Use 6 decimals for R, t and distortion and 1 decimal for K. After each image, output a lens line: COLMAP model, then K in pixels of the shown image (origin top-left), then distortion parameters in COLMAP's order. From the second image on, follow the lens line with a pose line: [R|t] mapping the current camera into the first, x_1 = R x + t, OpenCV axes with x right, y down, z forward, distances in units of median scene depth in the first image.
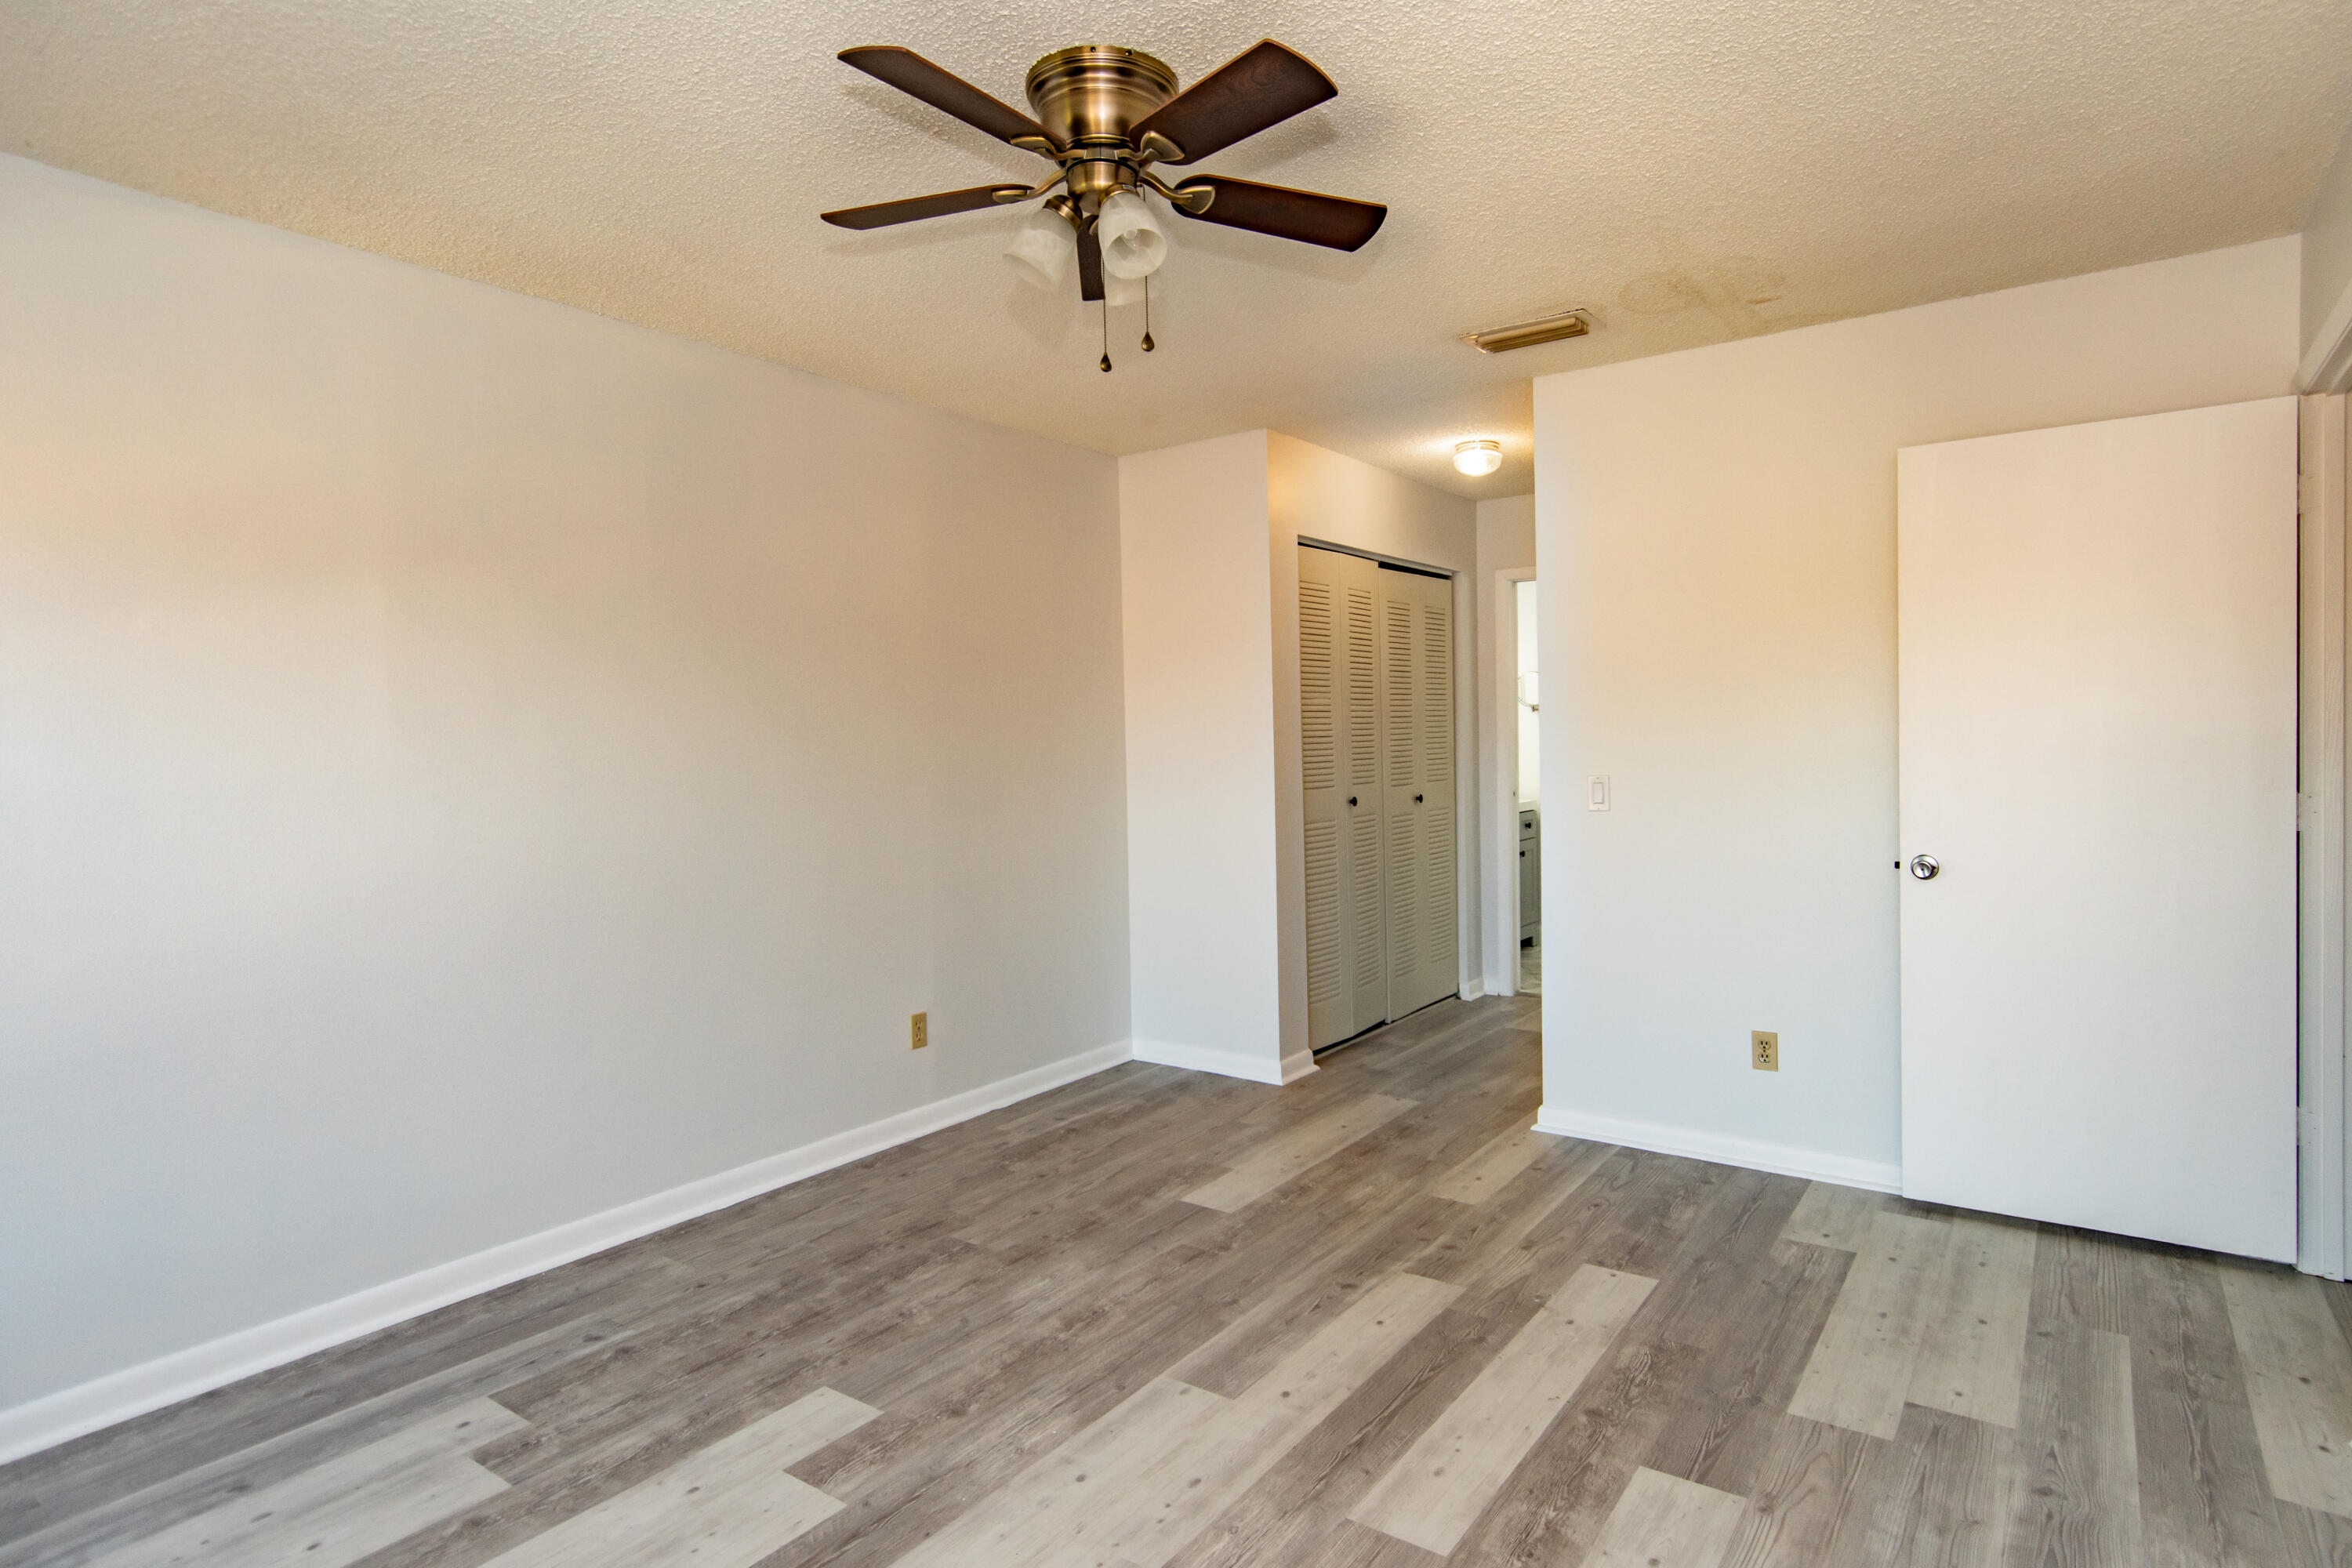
lens RADIAL K [[1279.8, 0, 1176.0], [0, 1279.8, 784.0], [0, 0, 1]] dist [-0.002148, -0.000198]
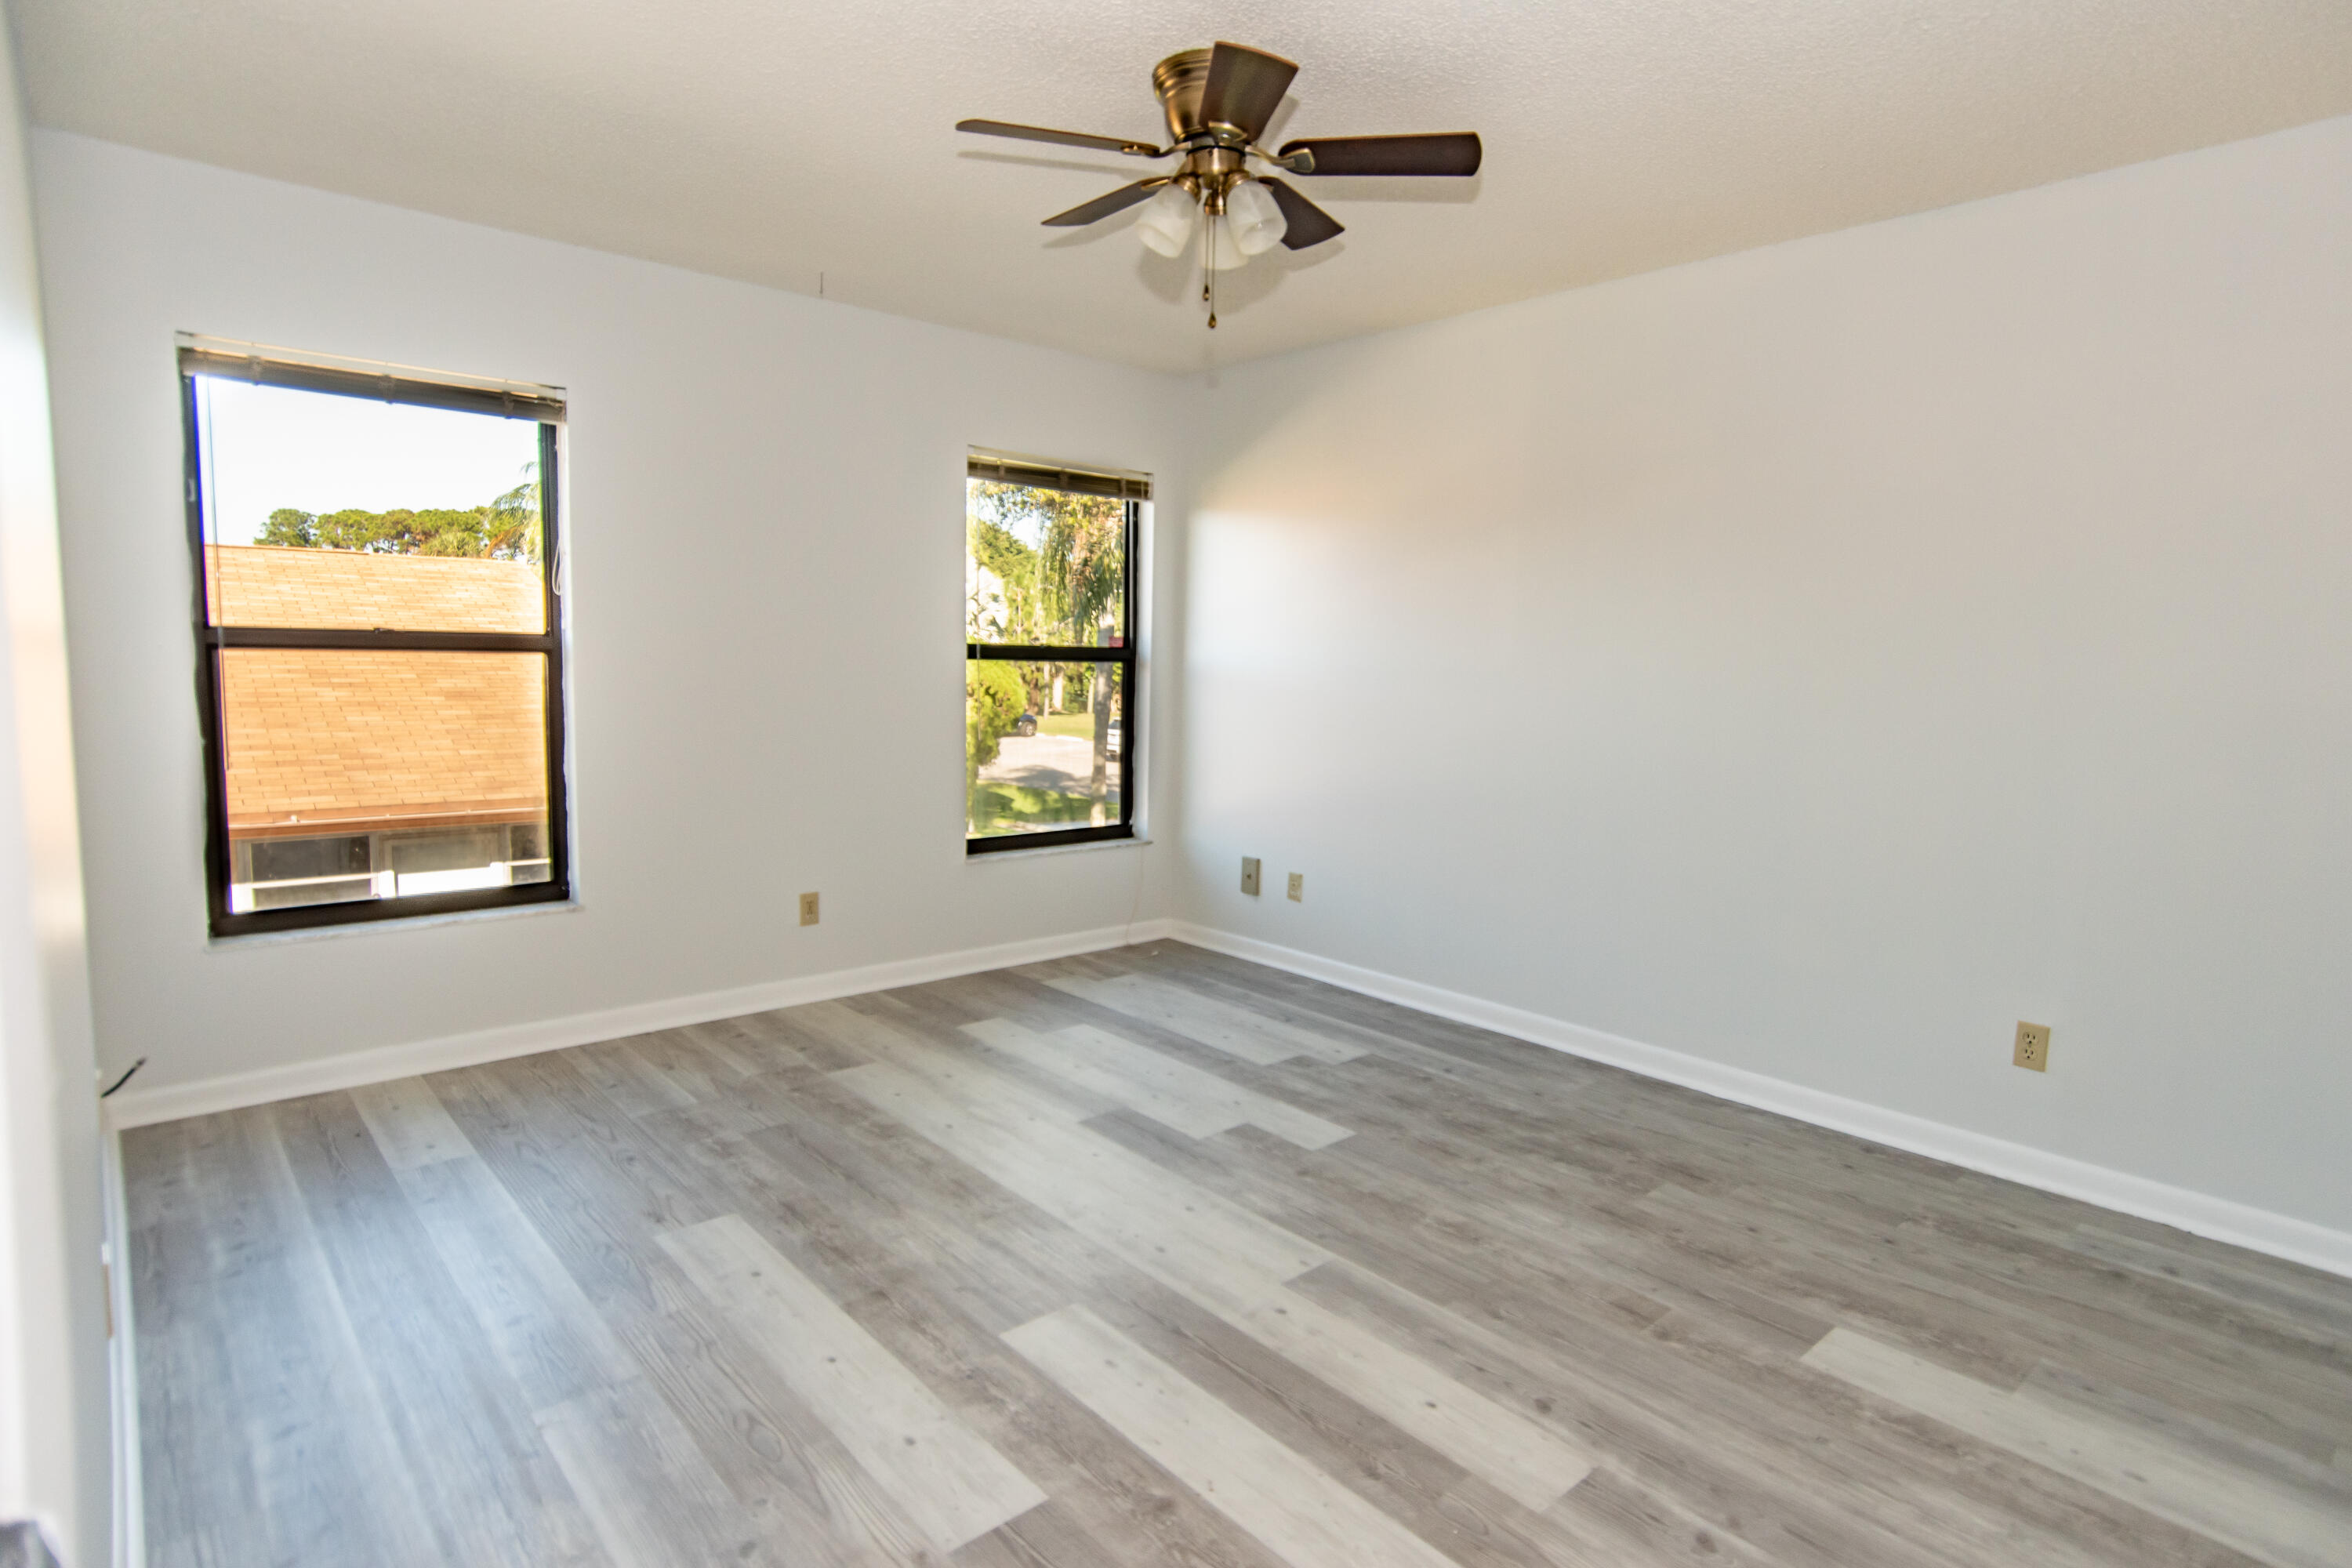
lens RADIAL K [[1214.6, 0, 1197.6], [0, 1214.6, 767.3], [0, 0, 1]] dist [0.020010, -0.016183]
pose [[-0.211120, 0.110388, -0.971207, 0.848850], [-0.054255, 0.990747, 0.124403, -0.046652], [0.975953, 0.078957, -0.203178, 0.960003]]
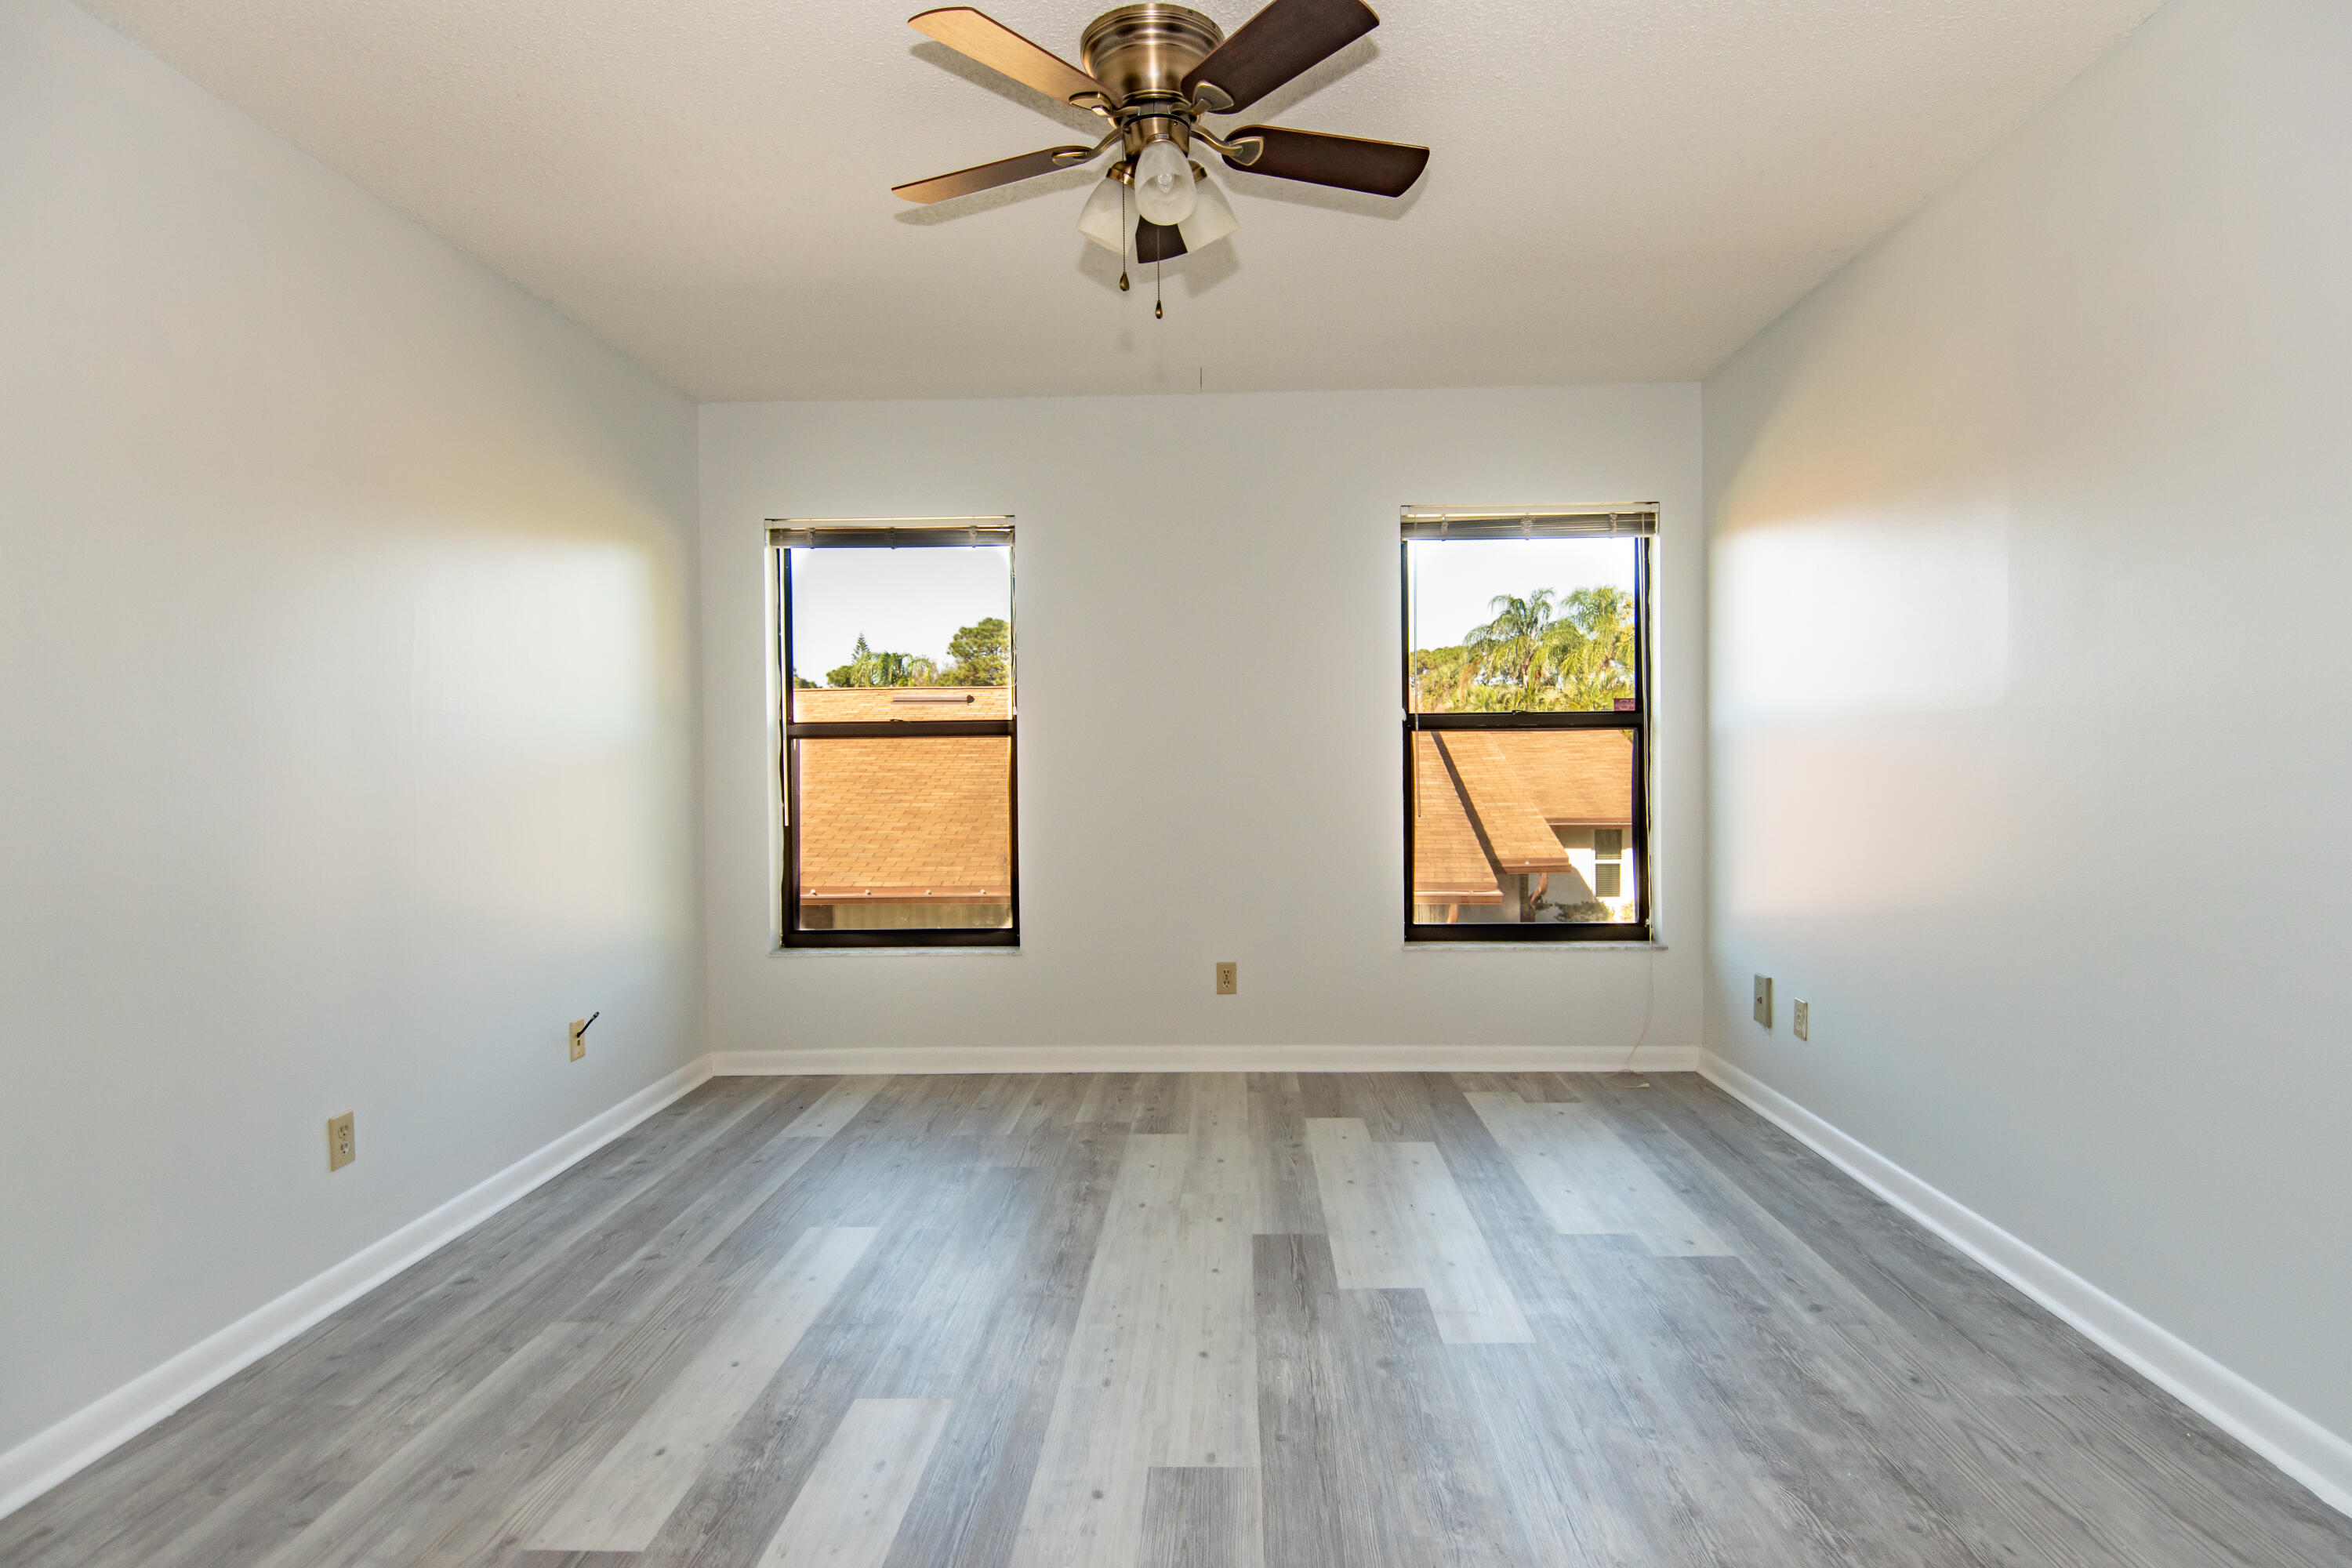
lens RADIAL K [[1214.6, 0, 1197.6], [0, 1214.6, 767.3], [0, 0, 1]] dist [0.020010, -0.016183]
pose [[-0.824715, 0.038442, -0.564240, 0.386078], [0.010640, 0.998565, 0.052480, -0.005604], [0.565448, 0.037277, -0.823941, 1.433600]]
